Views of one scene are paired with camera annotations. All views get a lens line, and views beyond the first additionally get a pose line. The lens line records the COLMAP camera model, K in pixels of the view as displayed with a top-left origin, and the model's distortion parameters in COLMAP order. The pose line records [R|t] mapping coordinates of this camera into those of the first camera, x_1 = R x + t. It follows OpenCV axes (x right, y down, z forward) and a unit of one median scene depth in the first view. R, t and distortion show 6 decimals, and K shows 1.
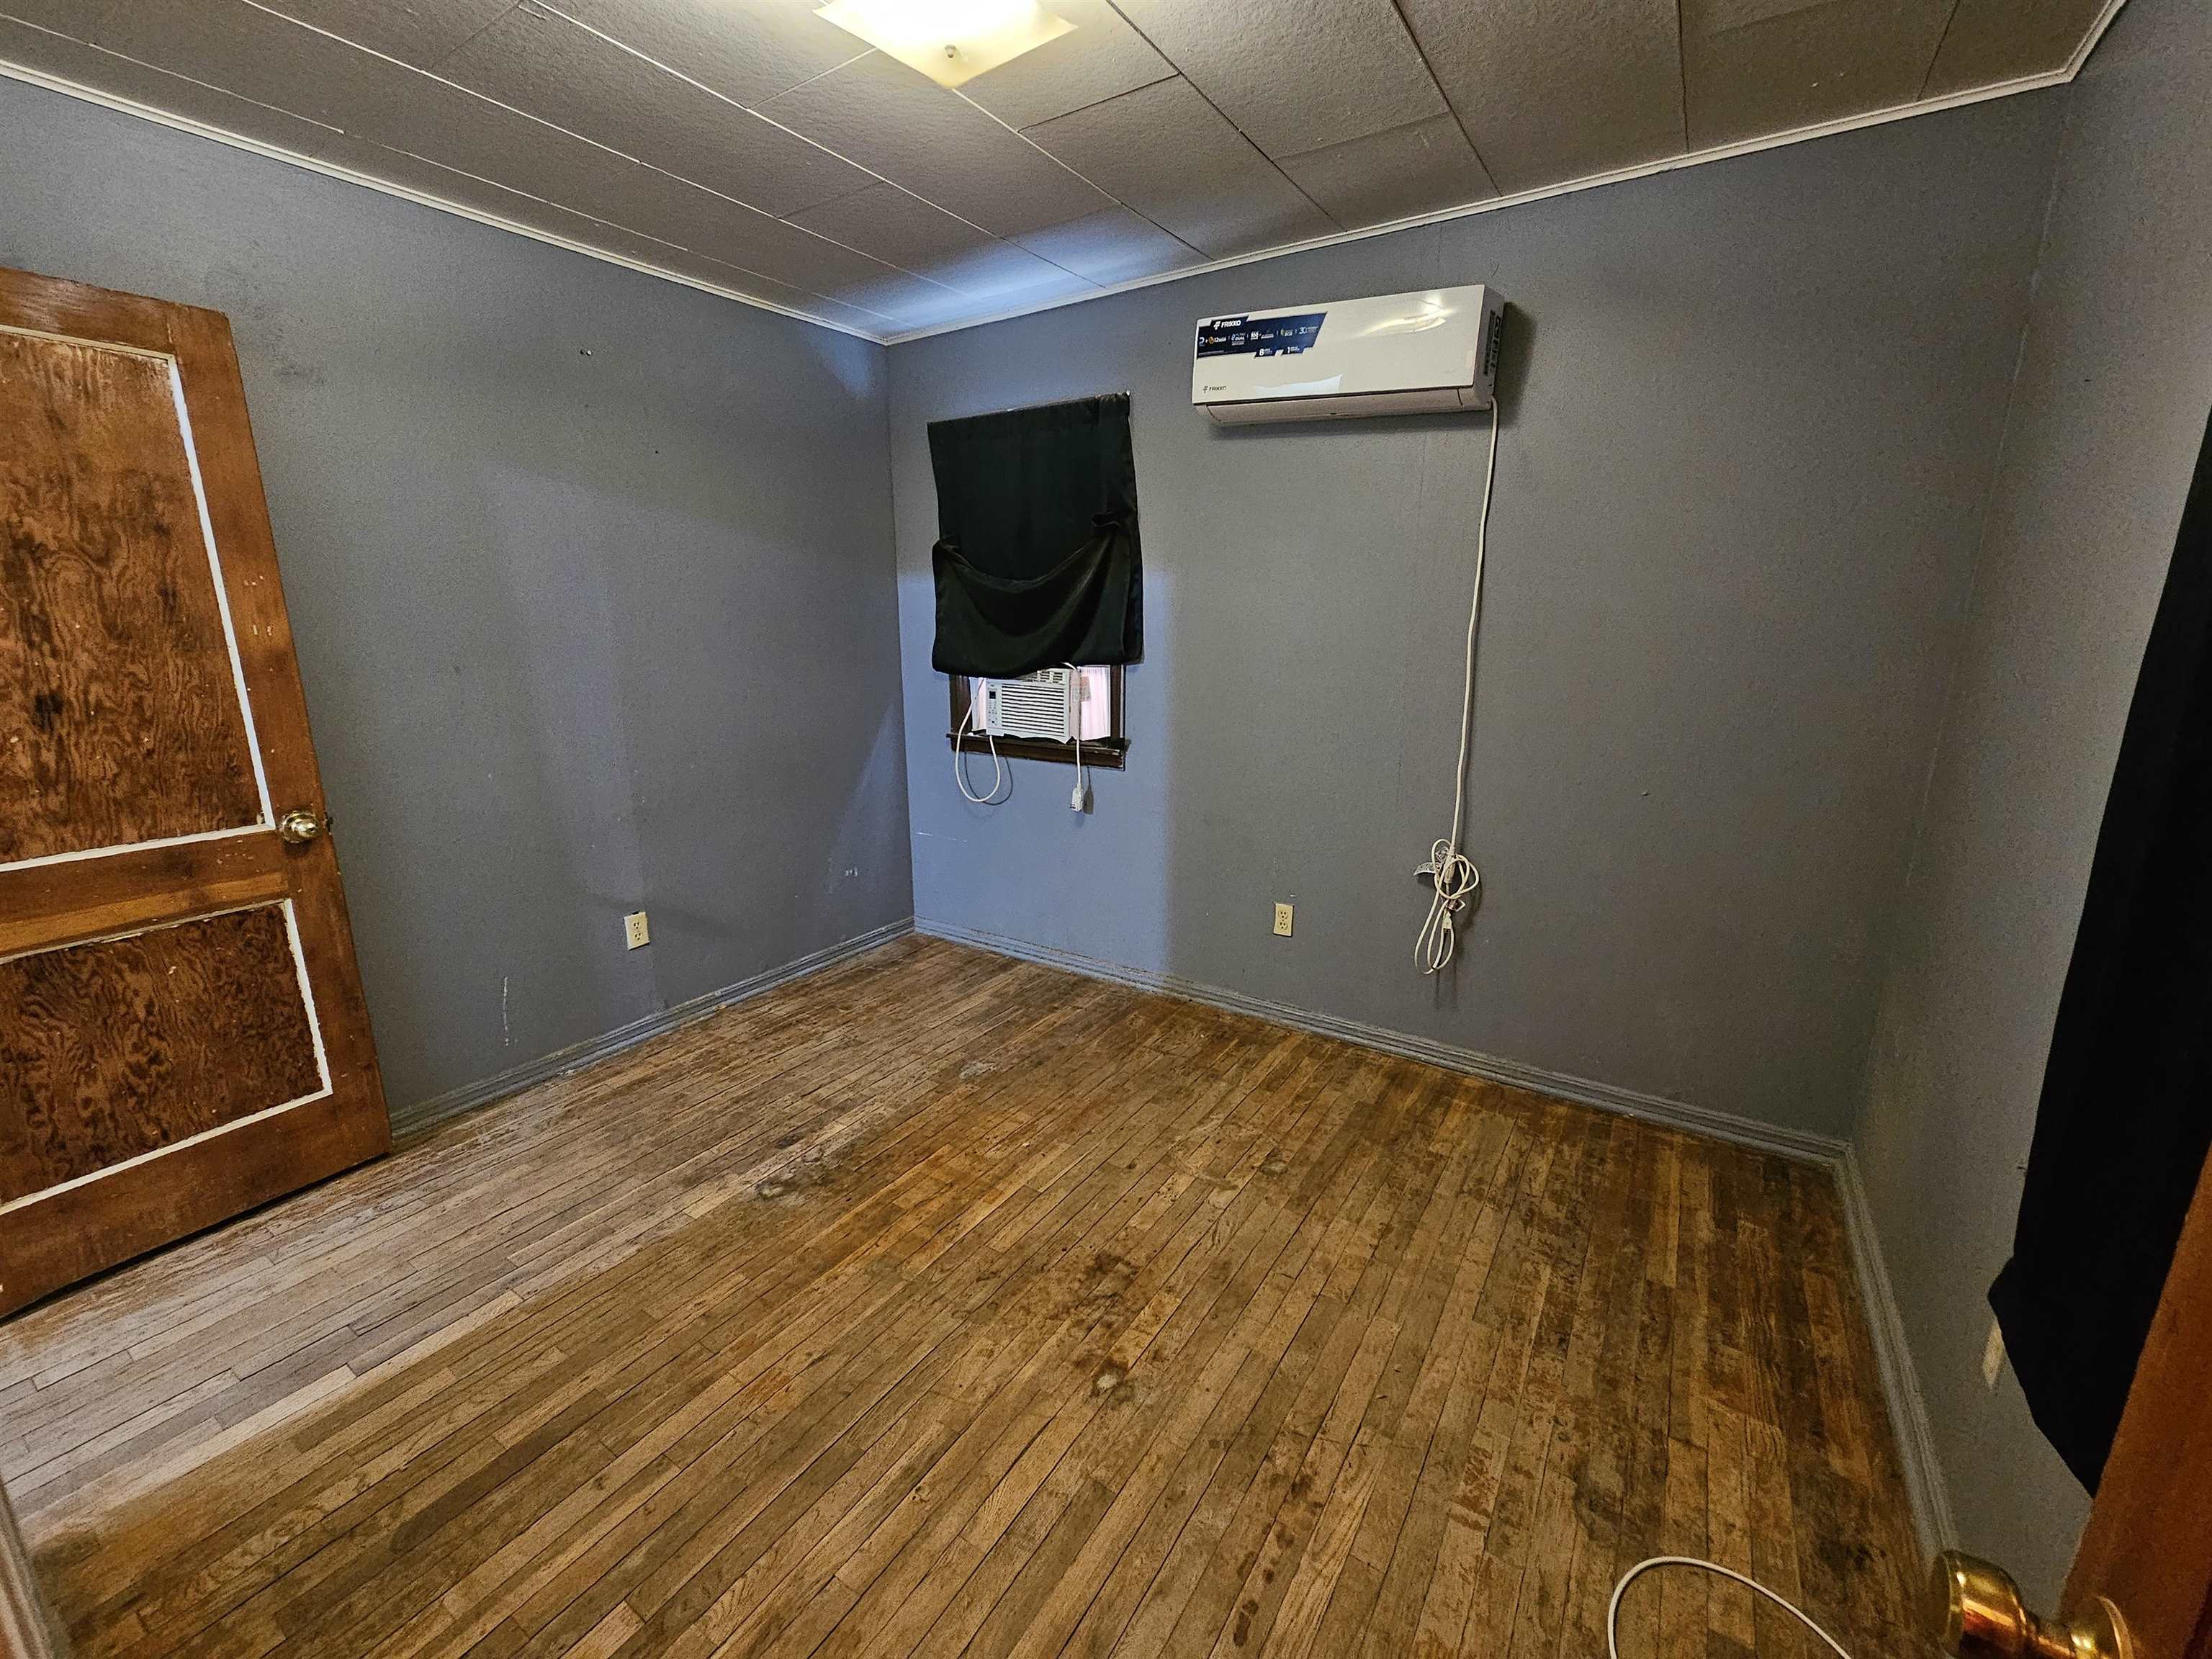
lens RADIAL K [[905.6, 0, 1105.7], [0, 905.6, 826.0], [0, 0, 1]] dist [-0.001200, -0.000107]
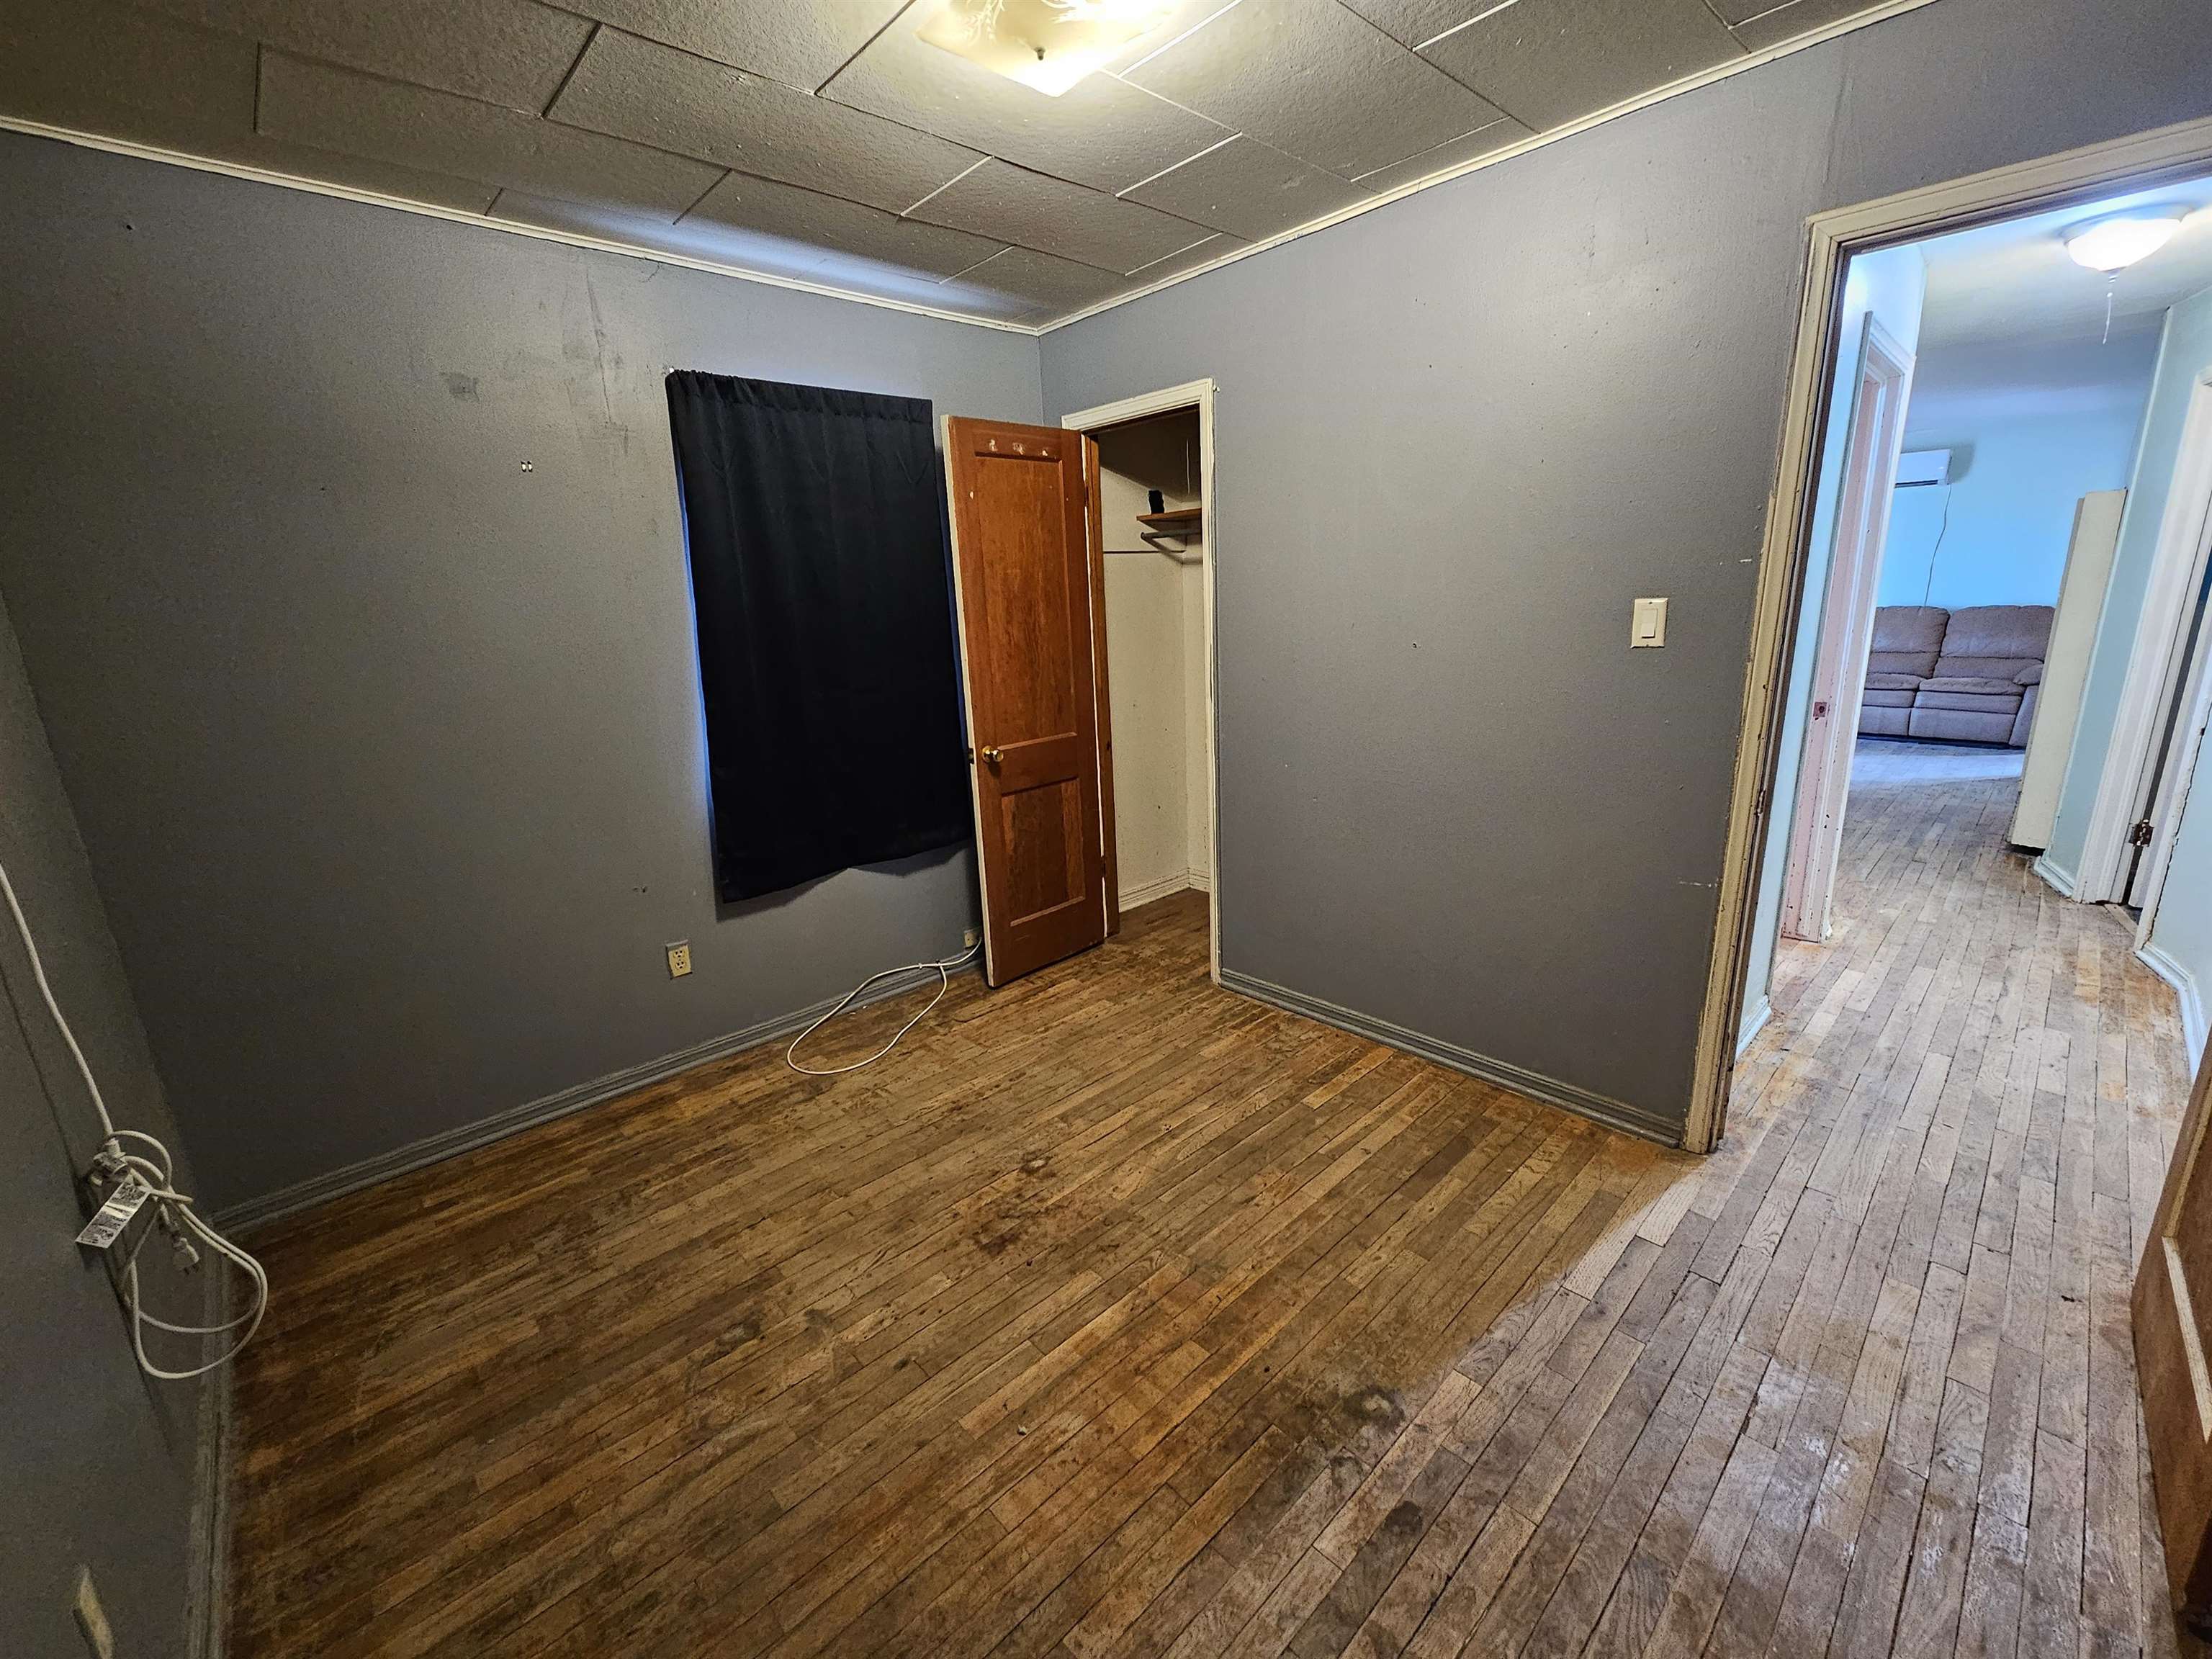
lens RADIAL K [[905.6, 0, 1104.2], [0, 905.6, 827.0], [0, 0, 1]] dist [-0.001200, -0.000107]
pose [[-0.970525, -0.019733, 0.240193, -0.364234], [0.097114, 0.880122, 0.464708, -0.417911], [-0.220569, 0.474337, -0.852264, 1.645304]]
